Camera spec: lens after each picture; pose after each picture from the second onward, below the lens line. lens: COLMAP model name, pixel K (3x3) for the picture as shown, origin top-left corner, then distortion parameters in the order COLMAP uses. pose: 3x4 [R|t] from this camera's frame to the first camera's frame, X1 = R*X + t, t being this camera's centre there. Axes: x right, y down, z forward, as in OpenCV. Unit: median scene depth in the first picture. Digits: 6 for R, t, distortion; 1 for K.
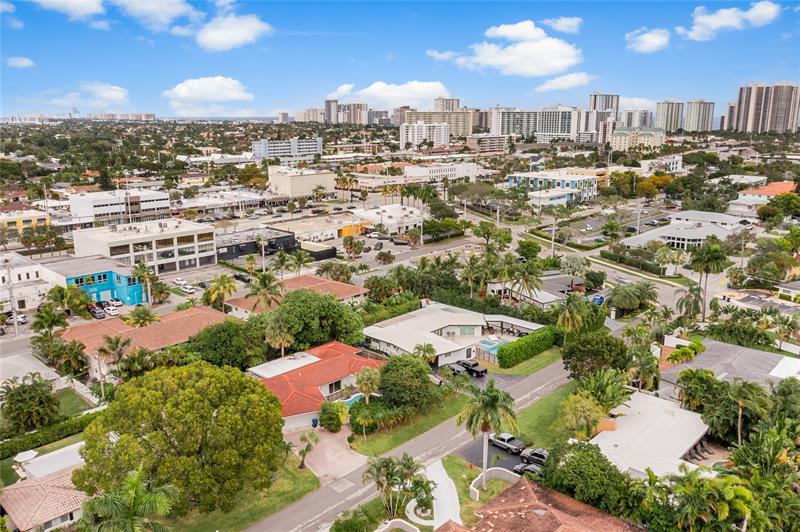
lens RADIAL K [[639.6, 0, 396.9], [0, 639.6, 265.5], [0, 0, 1]] dist [-0.009743, -0.000753]
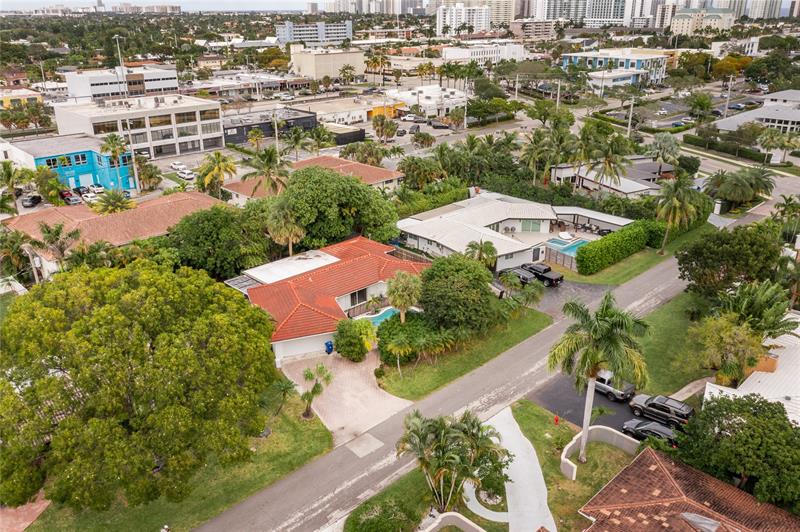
lens RADIAL K [[639.6, 0, 399.9], [0, 639.6, 265.5], [0, 0, 1]] dist [-0.009743, -0.000753]
pose [[0.998935, 0.014619, -0.043765, -0.012311], [-0.007814, 0.988382, 0.151789, 0.029213], [0.045476, -0.151286, 0.987443, 0.196542]]
